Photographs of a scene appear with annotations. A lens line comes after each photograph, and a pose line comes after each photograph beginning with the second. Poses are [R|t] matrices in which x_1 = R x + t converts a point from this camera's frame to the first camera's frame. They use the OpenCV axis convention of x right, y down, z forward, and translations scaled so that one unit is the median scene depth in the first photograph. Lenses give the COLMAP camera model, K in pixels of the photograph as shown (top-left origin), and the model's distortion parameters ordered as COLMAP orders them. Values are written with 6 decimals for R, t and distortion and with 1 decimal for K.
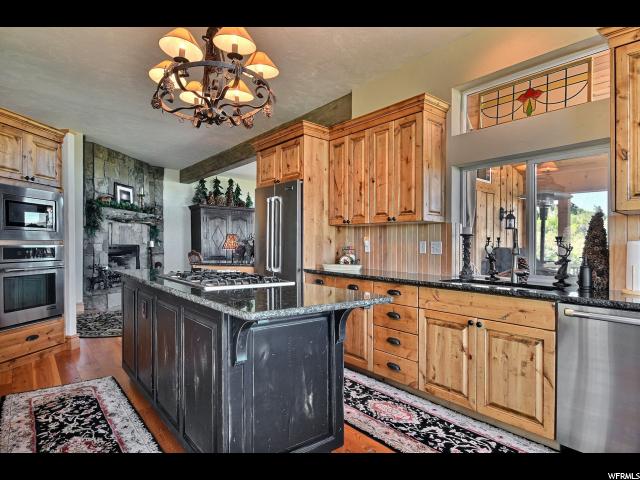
lens RADIAL K [[387.0, 0, 320.9], [0, 387.0, 241.0], [0, 0, 1]] dist [-0.043956, -0.002565]
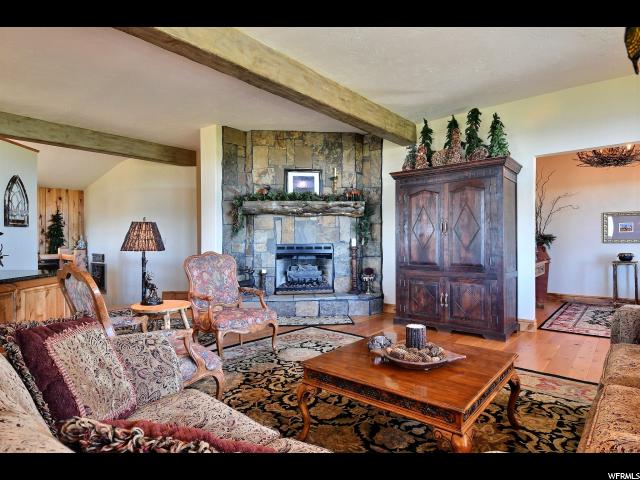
lens RADIAL K [[387.0, 0, 322.7], [0, 387.0, 241.0], [0, 0, 1]] dist [-0.043956, -0.002565]
pose [[0.203084, 0.007383, -0.979133, 0.298319], [0.018983, 0.999754, 0.011475, -0.004995], [0.978977, -0.020917, 0.202894, 0.893517]]
